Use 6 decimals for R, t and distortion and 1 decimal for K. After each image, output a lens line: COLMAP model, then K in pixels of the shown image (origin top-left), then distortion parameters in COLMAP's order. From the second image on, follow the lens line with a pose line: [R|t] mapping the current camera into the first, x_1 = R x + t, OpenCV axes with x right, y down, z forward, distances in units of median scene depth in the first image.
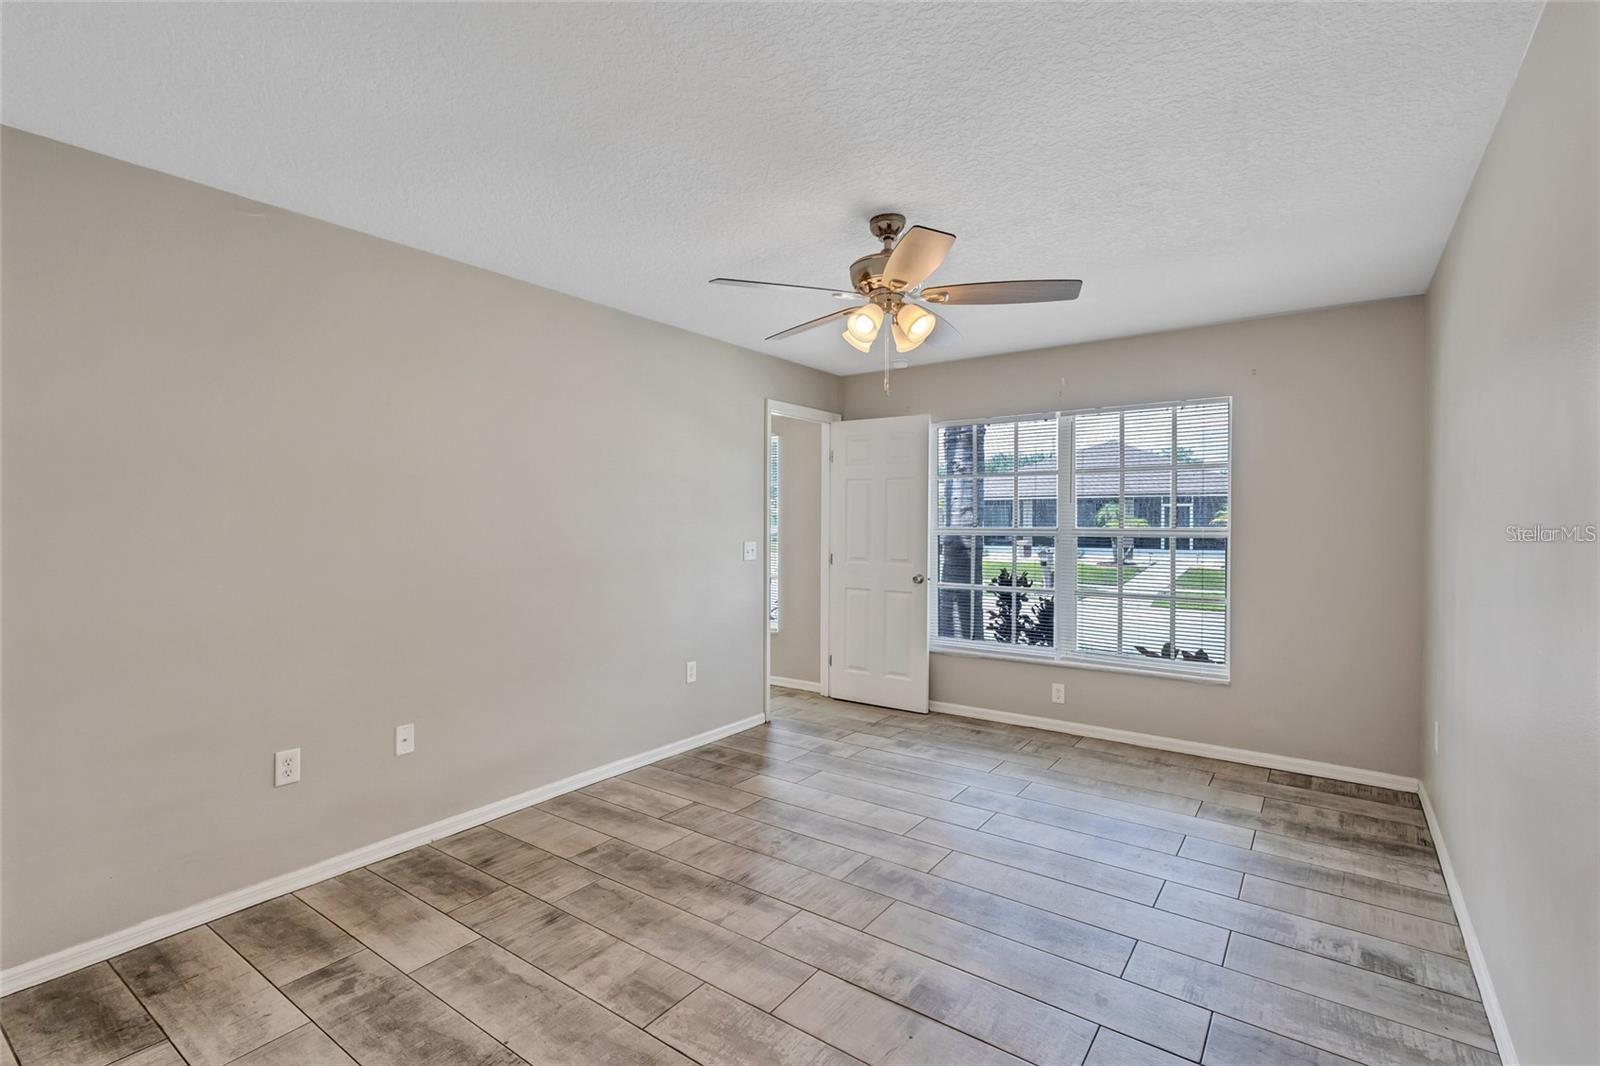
lens RADIAL K [[739.1, 0, 793.0], [0, 739.1, 531.9], [0, 0, 1]] dist [0.001439, -0.000272]
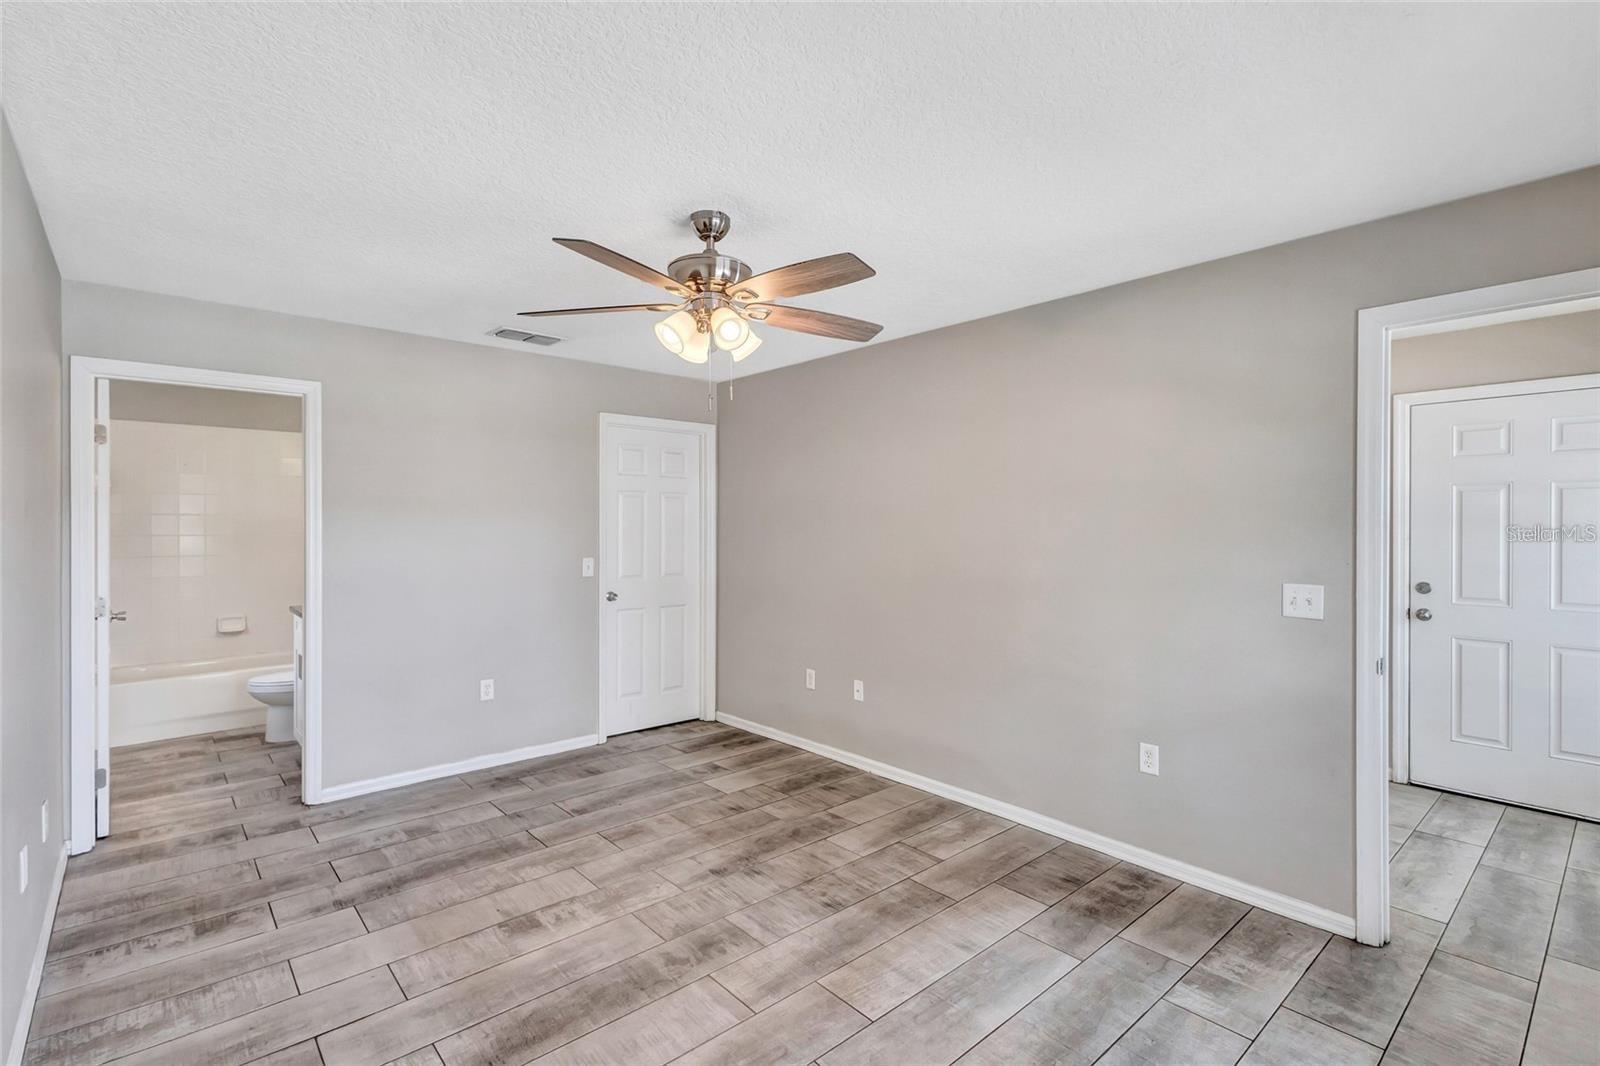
lens RADIAL K [[739.1, 0, 792.9], [0, 739.1, 527.2], [0, 0, 1]] dist [0.001439, -0.000272]
pose [[-0.226887, -0.000943, -0.973921, 0.950328], [-0.017045, 0.999850, 0.003003, -0.041497], [0.973772, 0.017282, -0.226869, 1.253467]]
